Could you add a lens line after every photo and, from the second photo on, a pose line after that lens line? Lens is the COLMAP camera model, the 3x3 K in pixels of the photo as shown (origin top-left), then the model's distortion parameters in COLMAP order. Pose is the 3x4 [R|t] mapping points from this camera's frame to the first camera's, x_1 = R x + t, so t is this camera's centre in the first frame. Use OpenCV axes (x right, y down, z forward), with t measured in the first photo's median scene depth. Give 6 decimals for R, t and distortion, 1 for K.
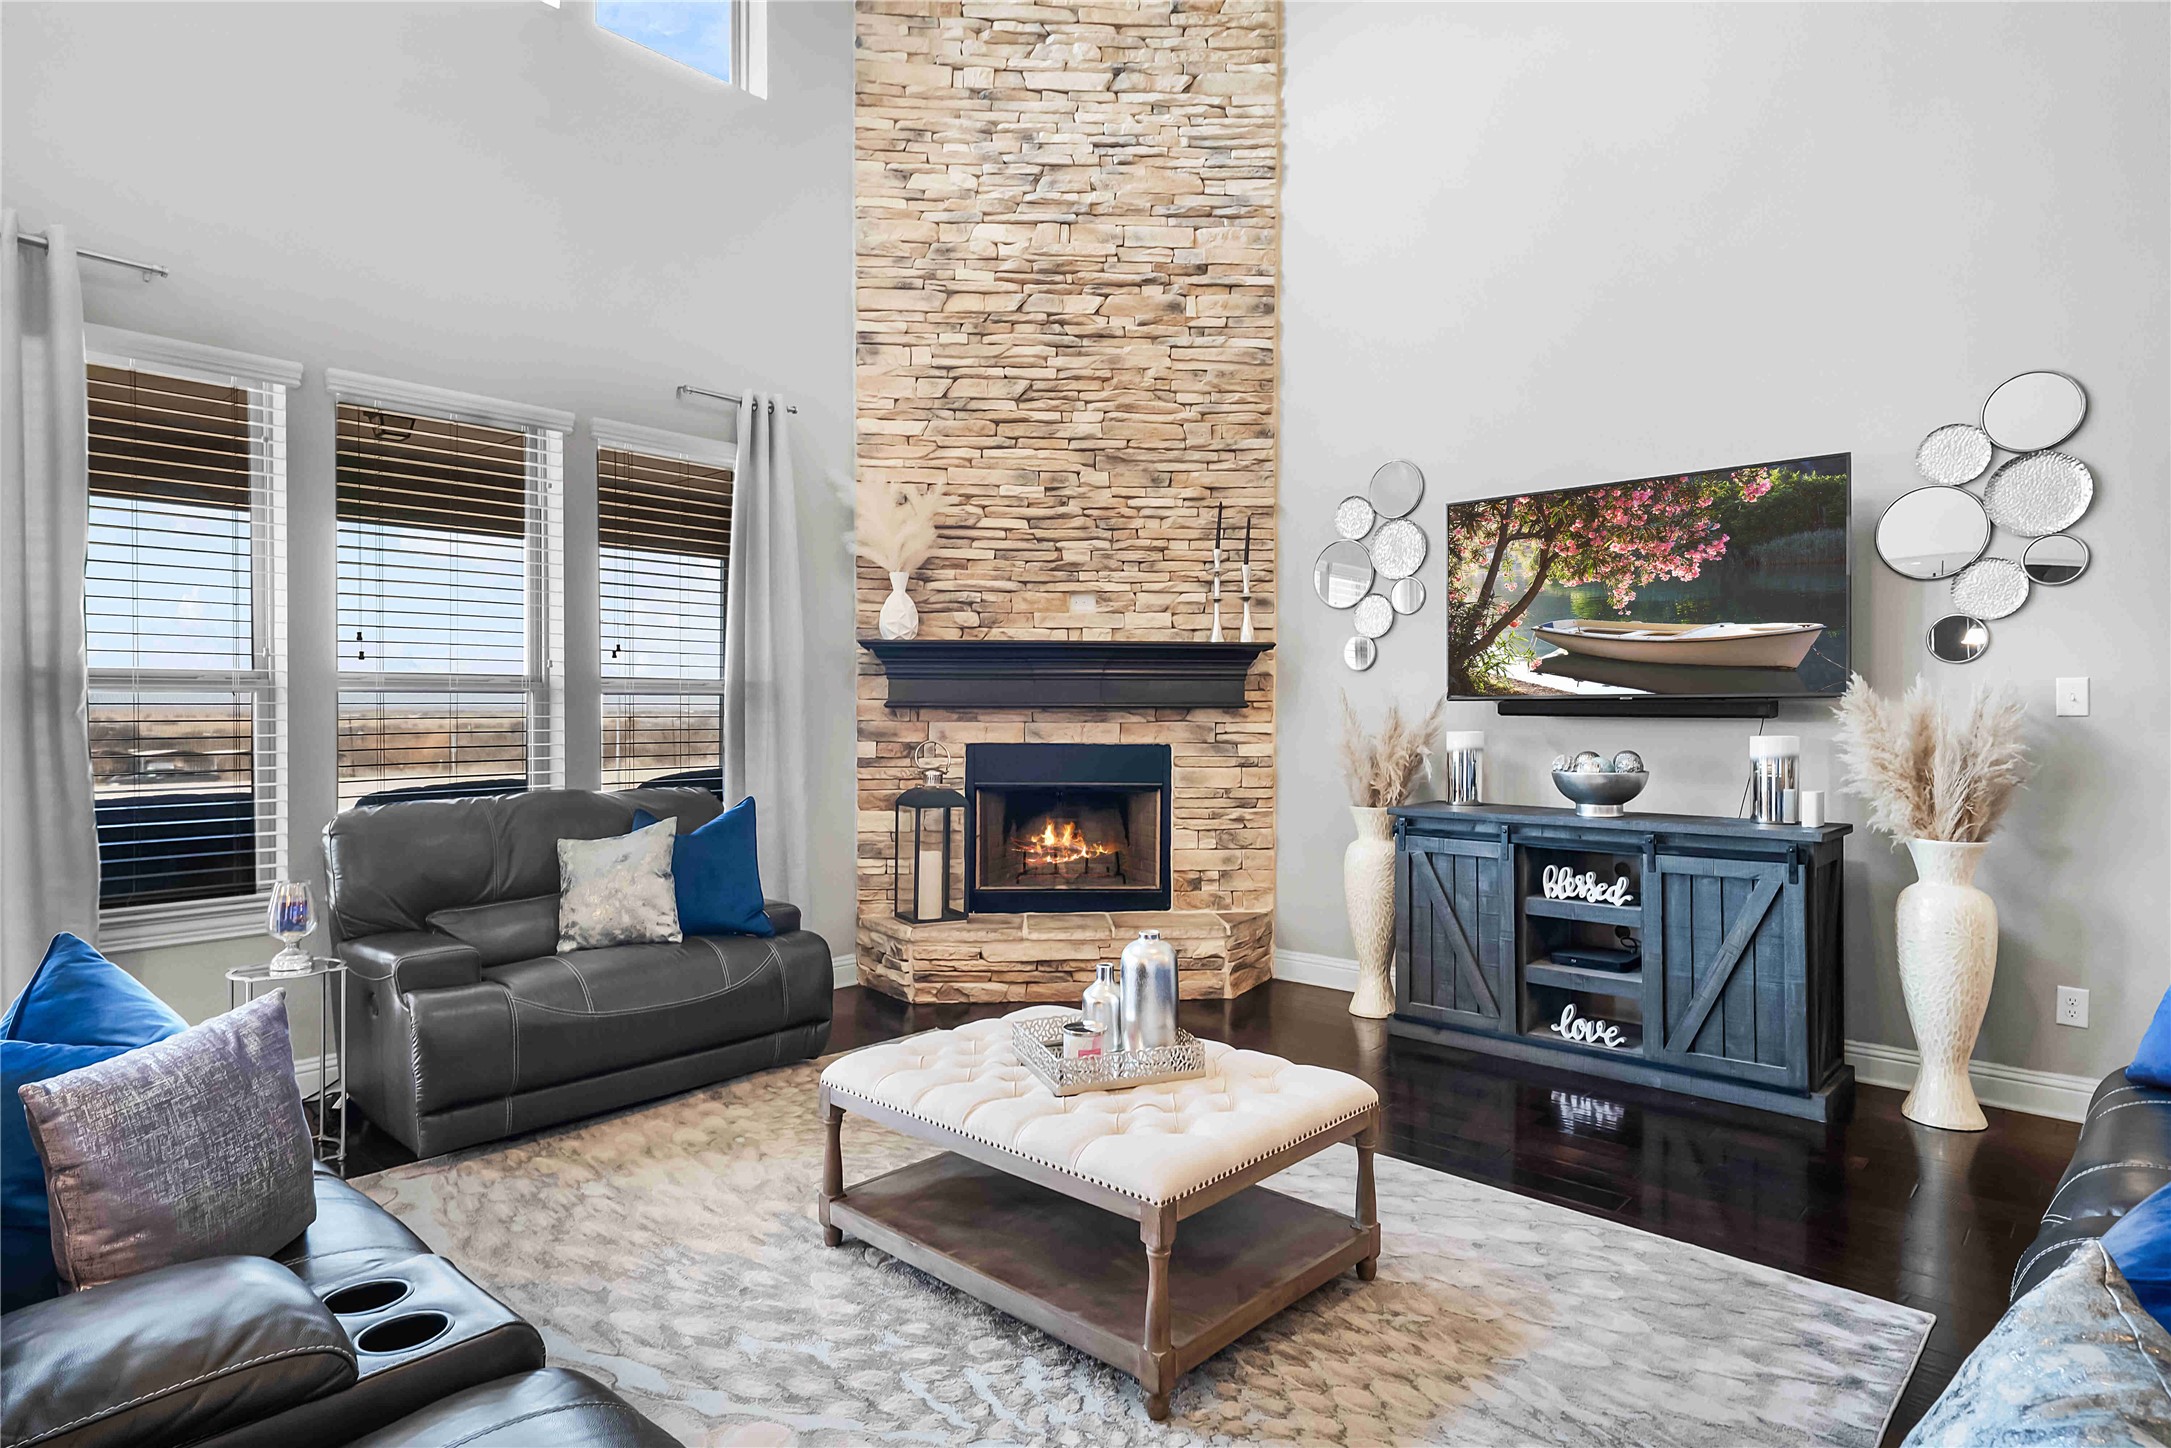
lens RADIAL K [[1199.0, 0, 1085.5], [0, 1199.0, 724.0], [0, 0, 1]] dist [0.000337, 0.000316]
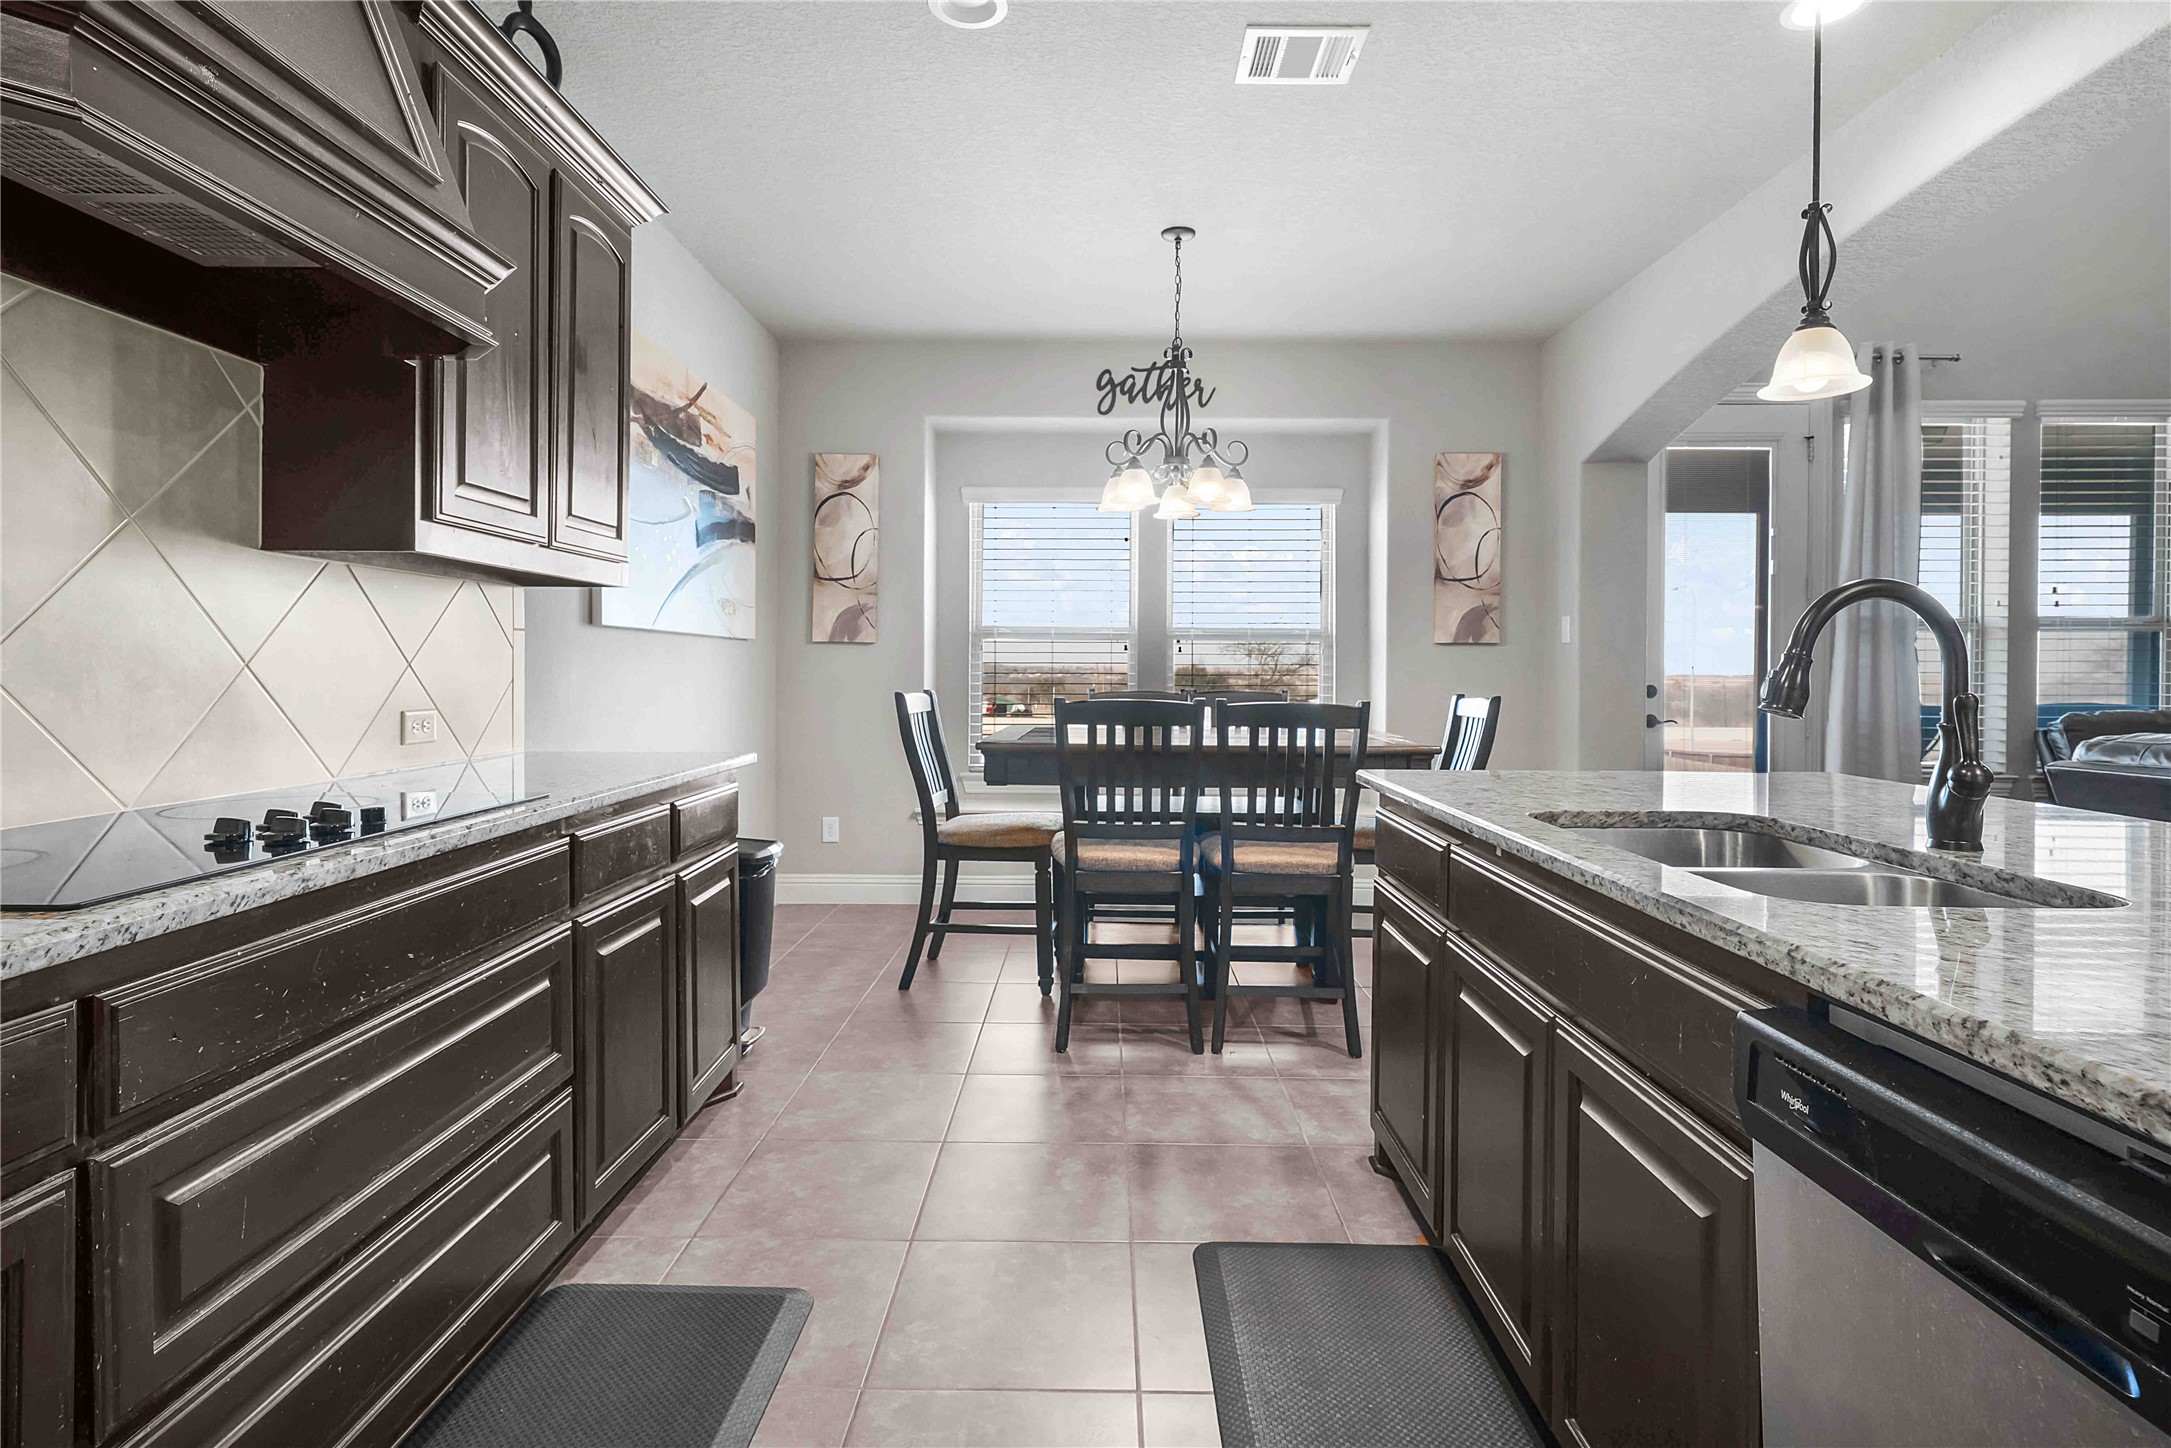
lens RADIAL K [[1039.2, 0, 1084.5], [0, 1039.2, 672.1], [0, 0, 1]] dist [-0.000110, -0.000028]
pose [[0.668173, 0.006367, -0.743979, -0.461495], [-0.006997, 0.999973, 0.002274, 0.026270], [0.743973, 0.003686, 0.668199, -0.630165]]
